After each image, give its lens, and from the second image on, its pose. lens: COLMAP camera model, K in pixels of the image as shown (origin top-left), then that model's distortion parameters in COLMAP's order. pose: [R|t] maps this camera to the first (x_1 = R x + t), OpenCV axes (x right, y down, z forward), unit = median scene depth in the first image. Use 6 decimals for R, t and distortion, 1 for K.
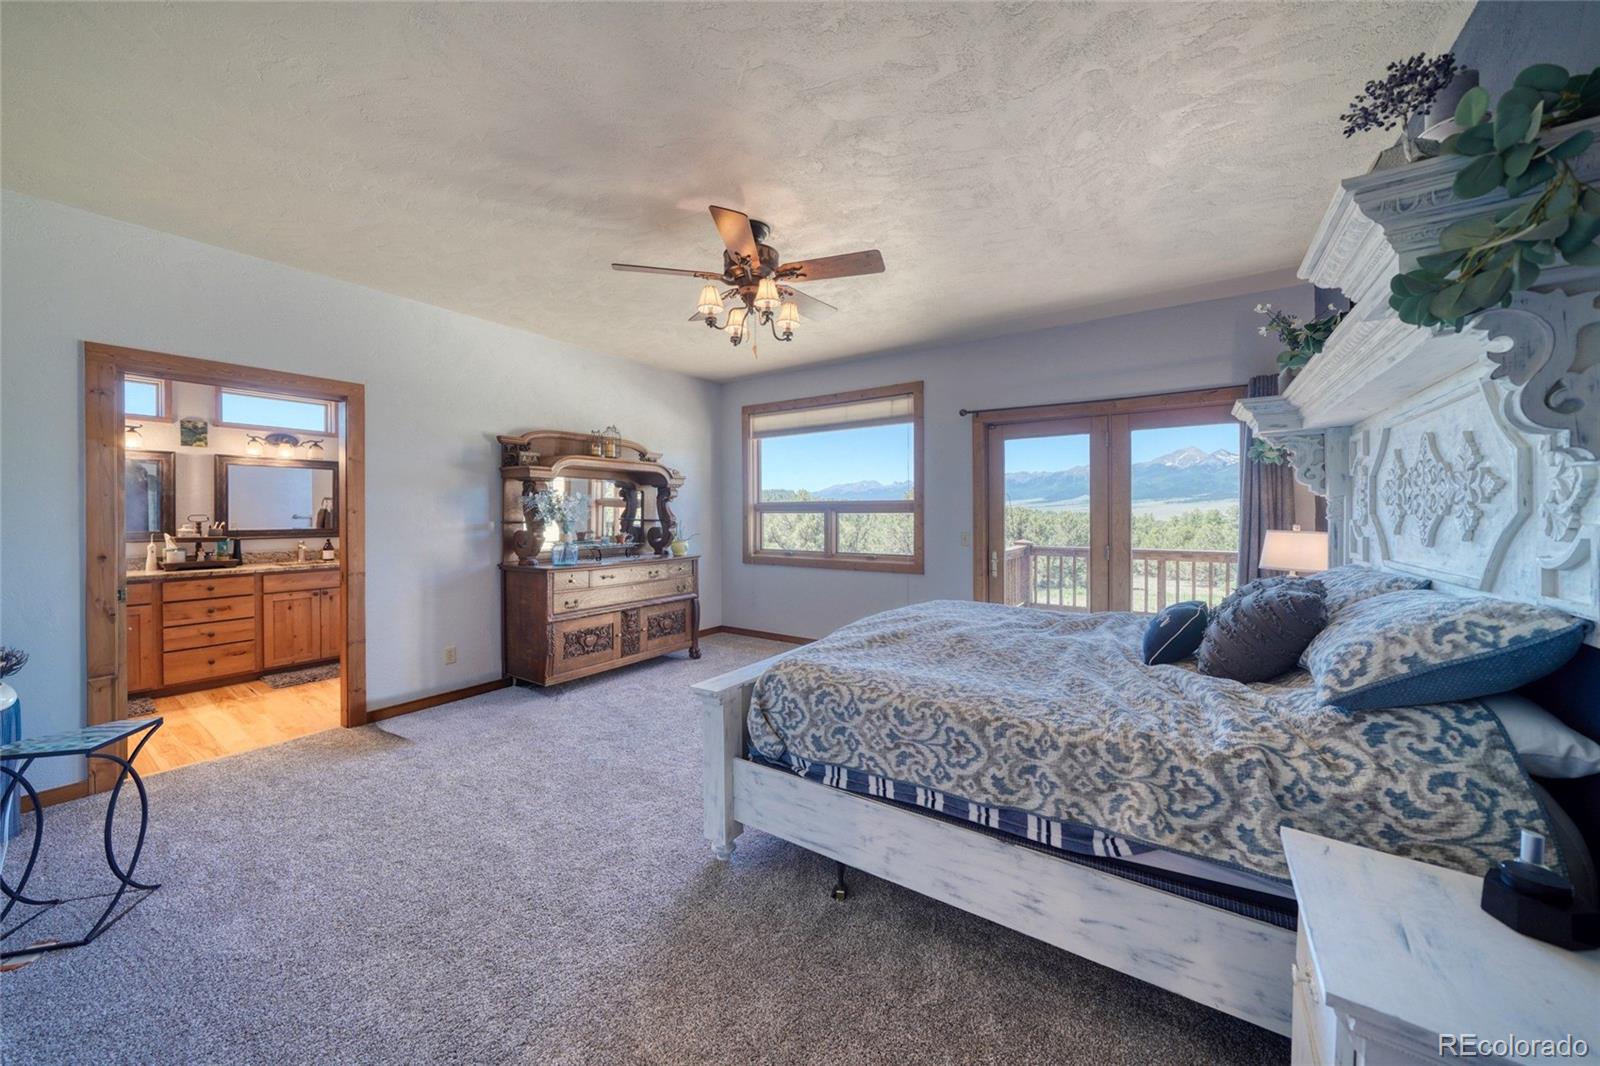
lens RADIAL K [[567.2, 0, 800.4], [0, 567.2, 520.4], [0, 0, 1]] dist [-0.001872, -0.000085]
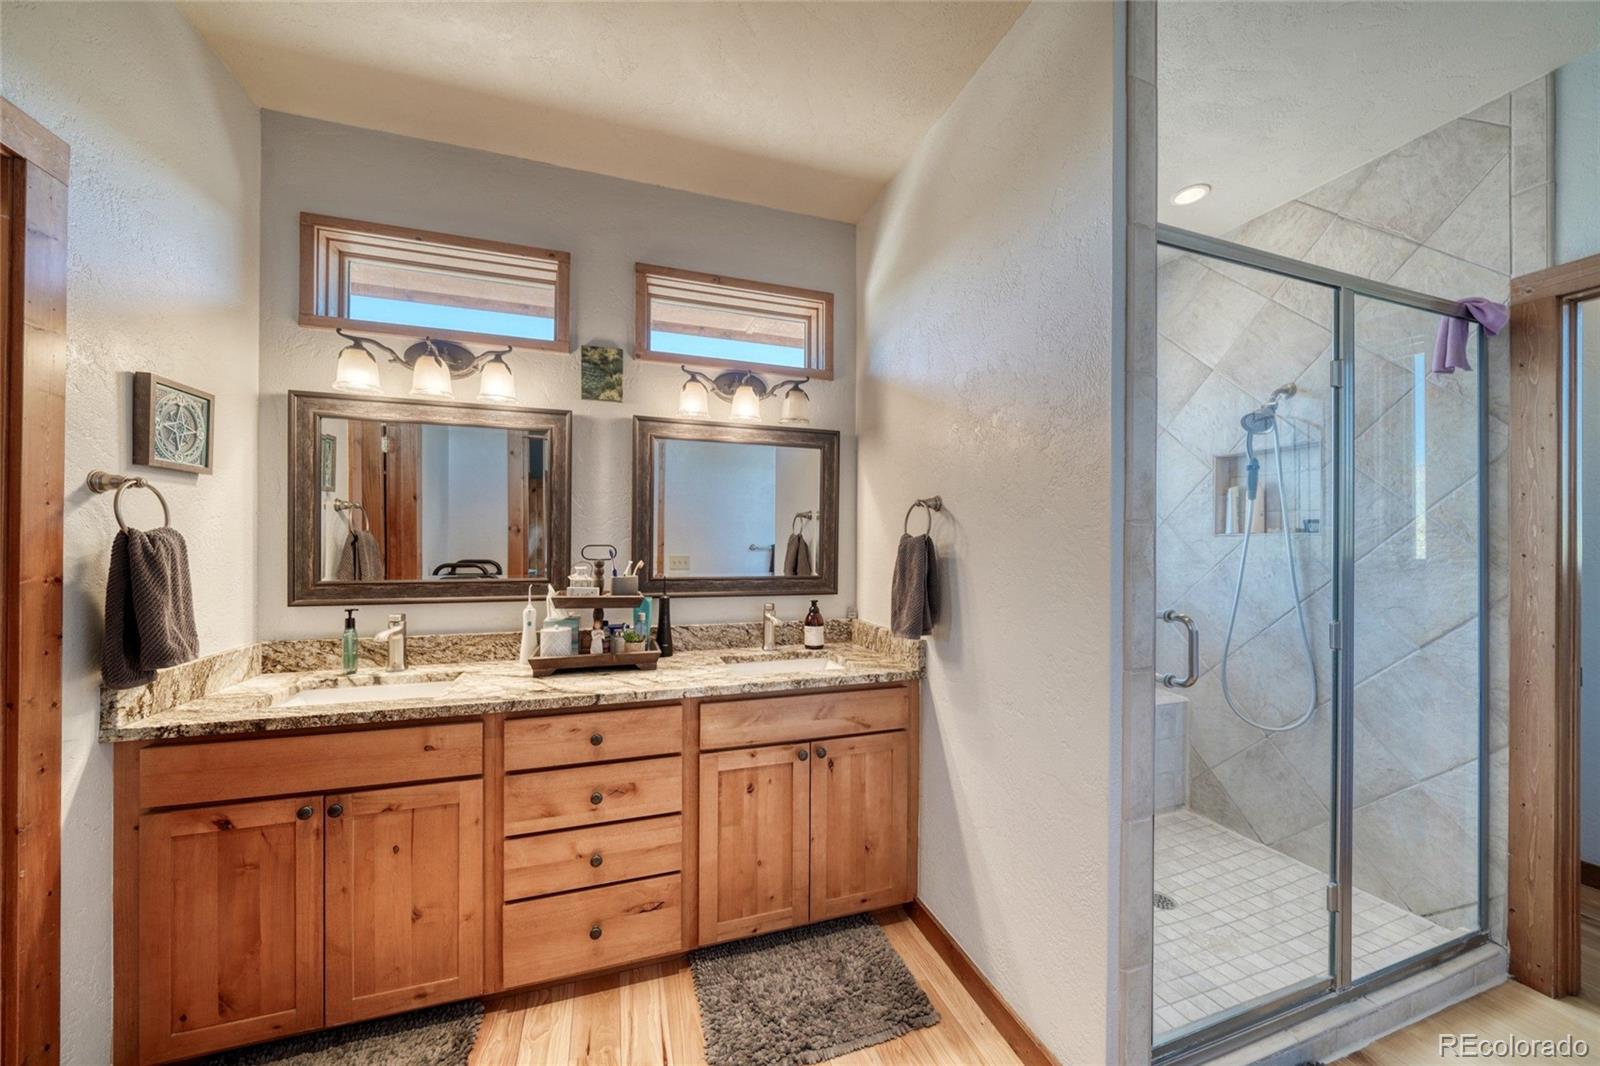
lens RADIAL K [[565.0, 0, 793.4], [0, 565.0, 531.9], [0, 0, 1]] dist [-0.011957, -0.000100]
pose [[0.802498, -0.007251, -0.596611, -0.660919], [-0.011164, 0.999569, -0.027165, -0.009544], [0.596551, 0.028460, 0.802071, 0.719182]]
